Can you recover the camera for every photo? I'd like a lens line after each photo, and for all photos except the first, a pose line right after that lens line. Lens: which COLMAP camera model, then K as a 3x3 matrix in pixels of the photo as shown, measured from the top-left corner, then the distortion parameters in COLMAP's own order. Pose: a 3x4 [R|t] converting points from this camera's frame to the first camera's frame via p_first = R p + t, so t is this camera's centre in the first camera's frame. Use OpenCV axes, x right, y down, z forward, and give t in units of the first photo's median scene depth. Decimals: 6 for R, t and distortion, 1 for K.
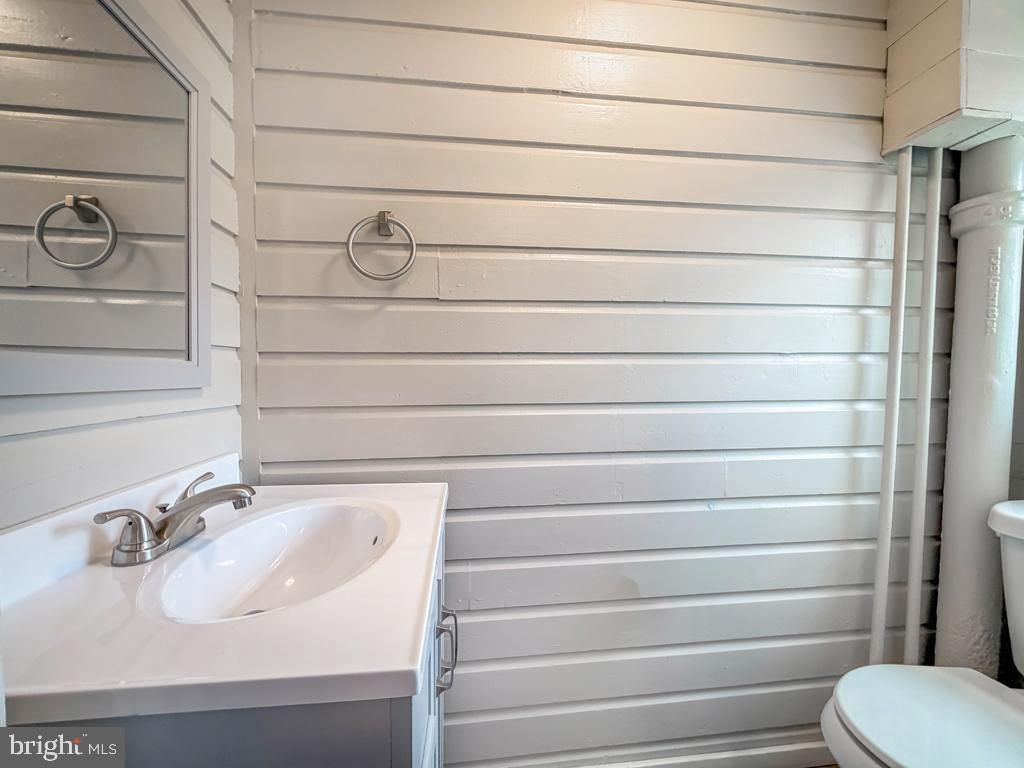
lens RADIAL K [[422.1, 0, 511.5], [0, 422.1, 385.3], [0, 0, 1]] dist [-0.001900, -0.000241]
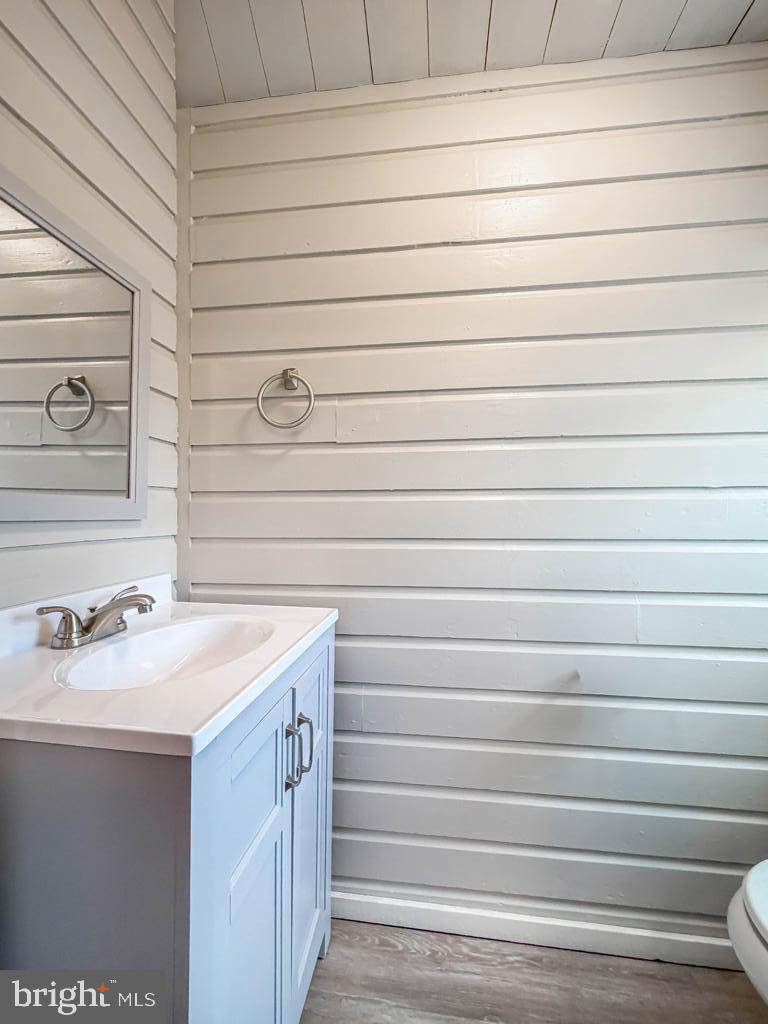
lens RADIAL K [[422.1, 0, 388.7], [0, 422.1, 511.0], [0, 0, 1]] dist [-0.001900, -0.000241]
pose [[0.971607, -0.000071, -0.236599, 0.247641], [-0.008173, 0.999393, -0.033863, 0.013885], [0.236458, 0.034835, 0.971017, -0.044061]]
